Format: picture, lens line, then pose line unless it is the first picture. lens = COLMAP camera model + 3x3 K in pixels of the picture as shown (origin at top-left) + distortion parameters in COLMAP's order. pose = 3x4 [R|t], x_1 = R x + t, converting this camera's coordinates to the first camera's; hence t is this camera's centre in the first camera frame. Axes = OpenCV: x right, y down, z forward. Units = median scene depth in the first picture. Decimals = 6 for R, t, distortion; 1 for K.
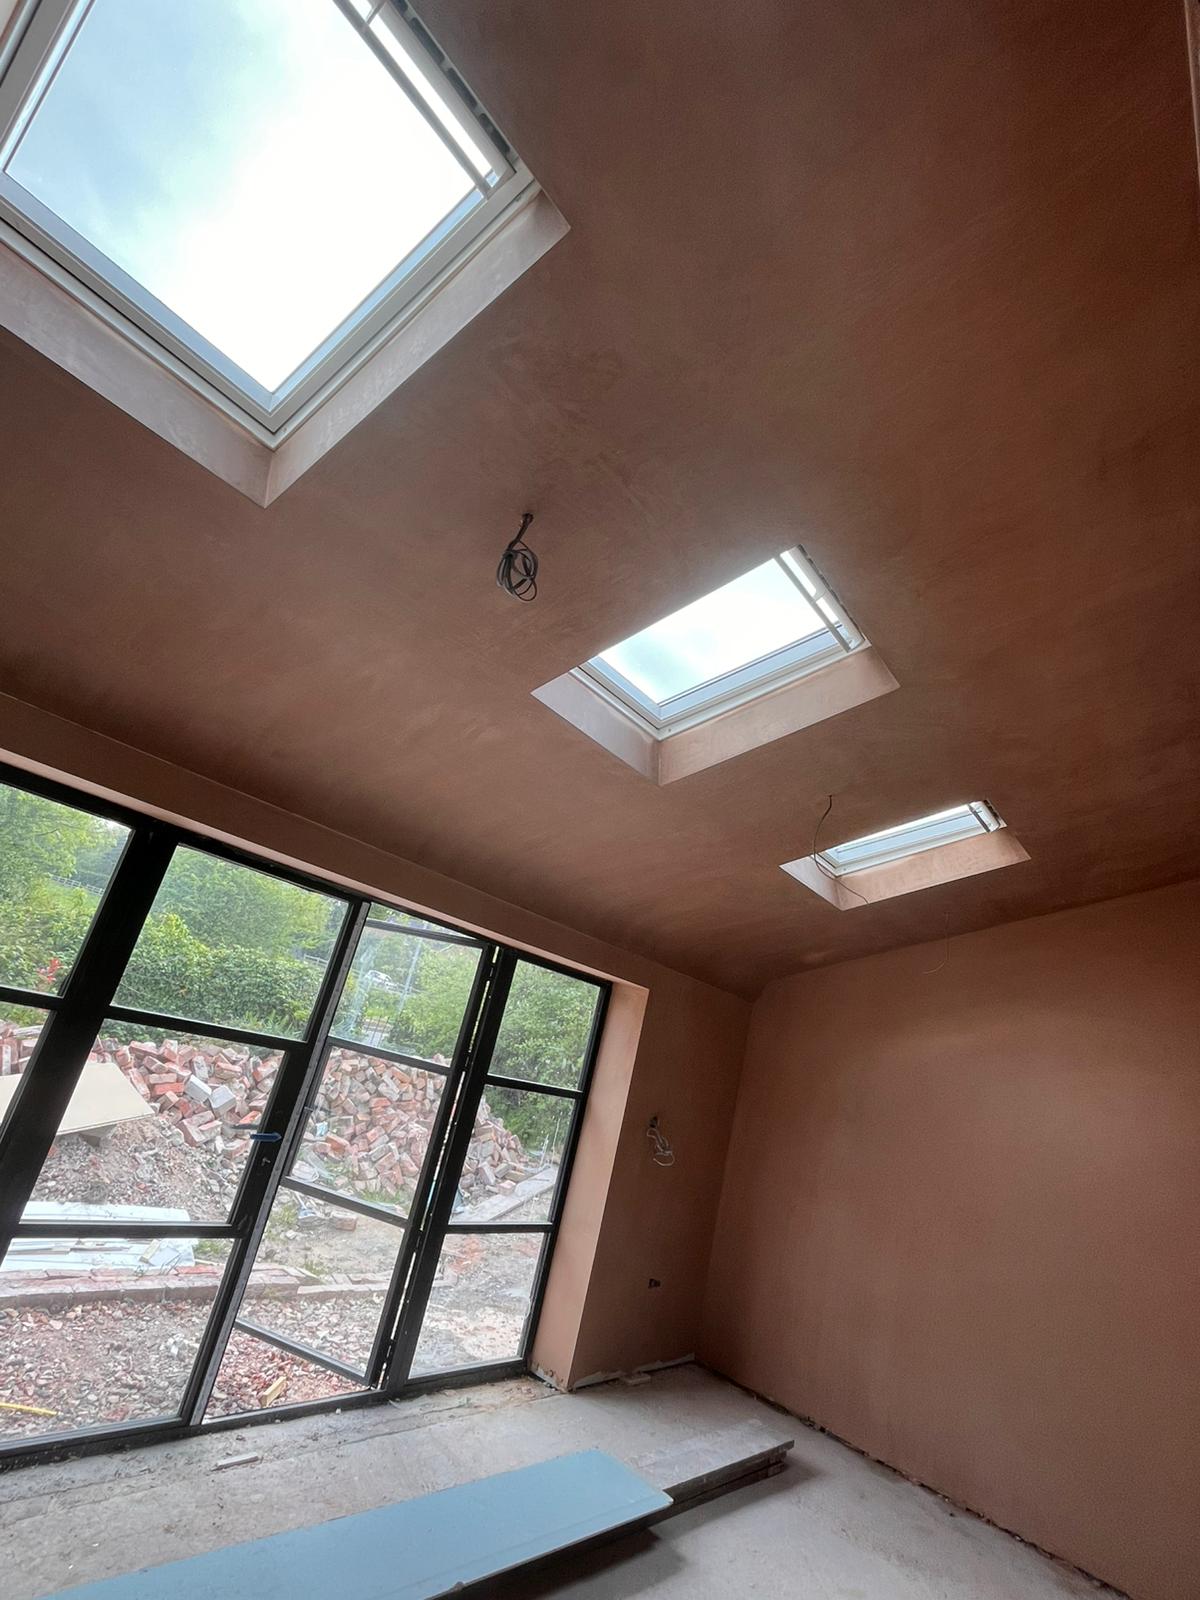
lens RADIAL K [[643.2, 0, 574.6], [0, 643.2, 855.8], [0, 0, 1]] dist [-0.002795, -0.000562]
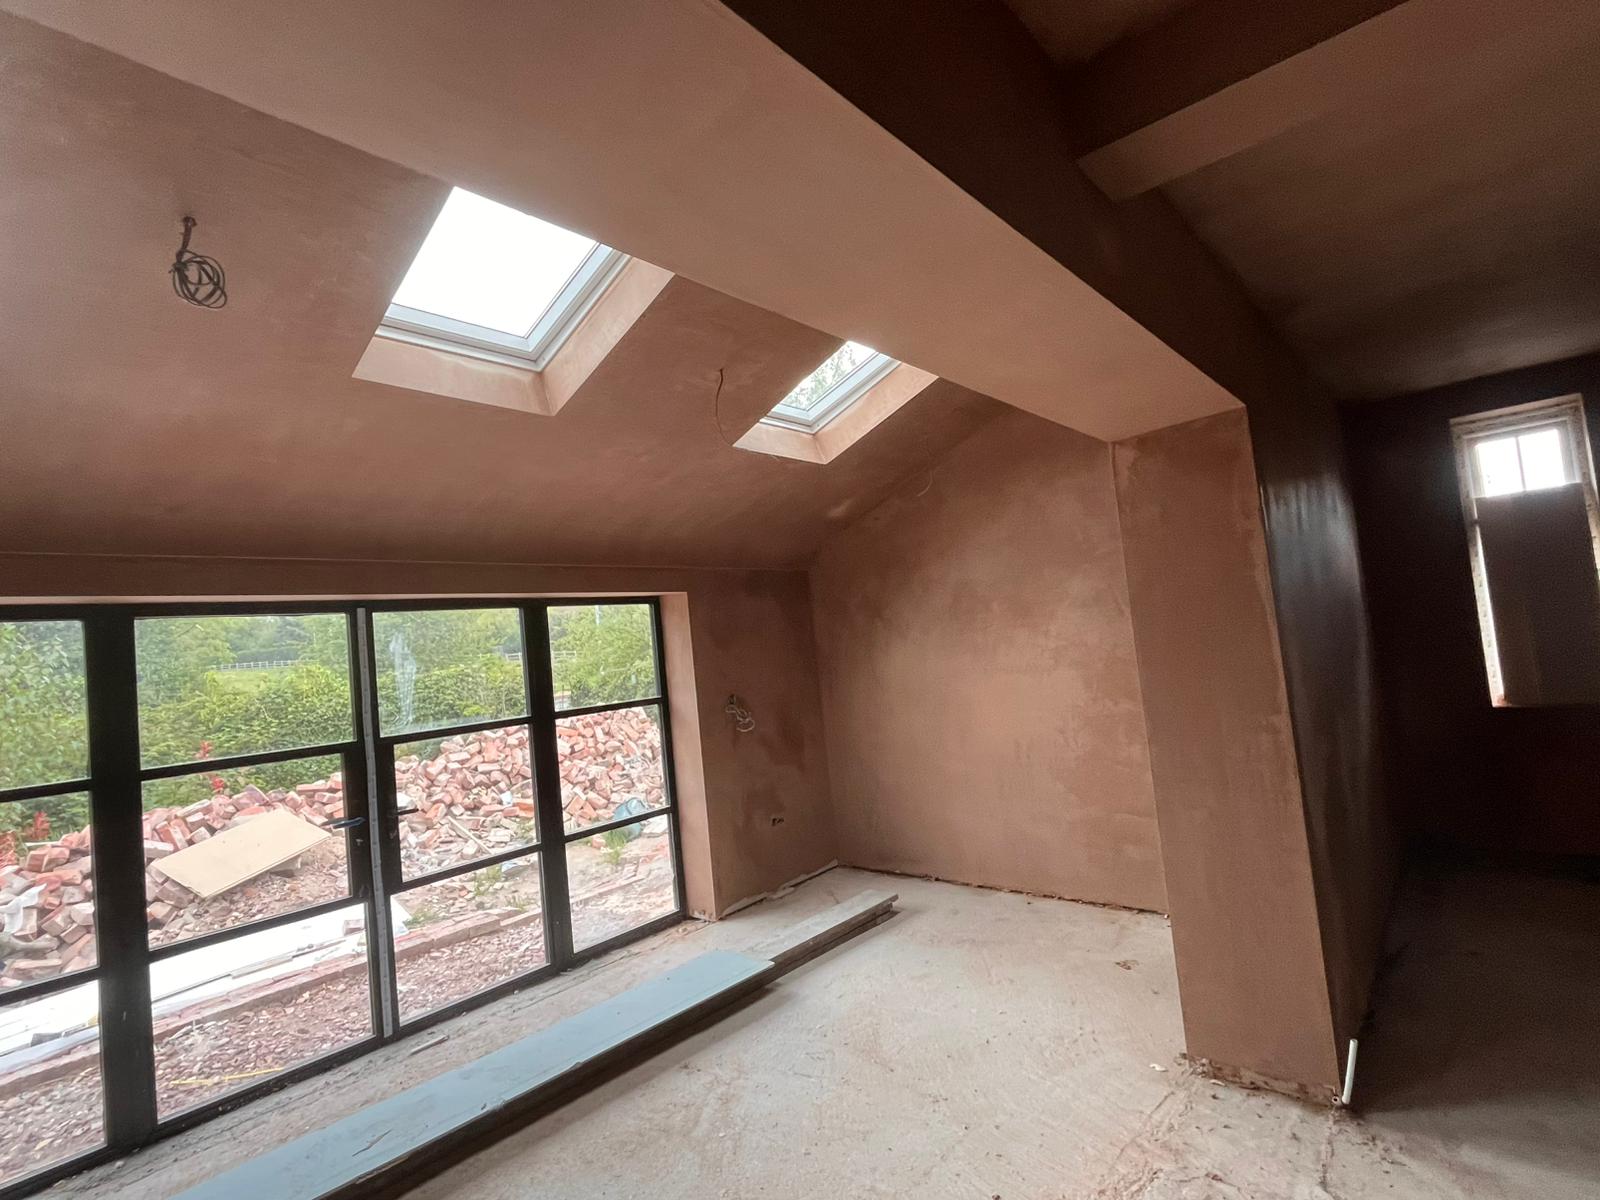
lens RADIAL K [[643.2, 0, 796.0], [0, 643.2, 602.1], [0, 0, 1]] dist [-0.002795, -0.000562]
pose [[0.945279, -0.326172, -0.007697, 0.325059], [0.320381, 0.923522, 0.210861, 0.060653], [-0.061669, -0.201789, 0.977486, -0.082976]]
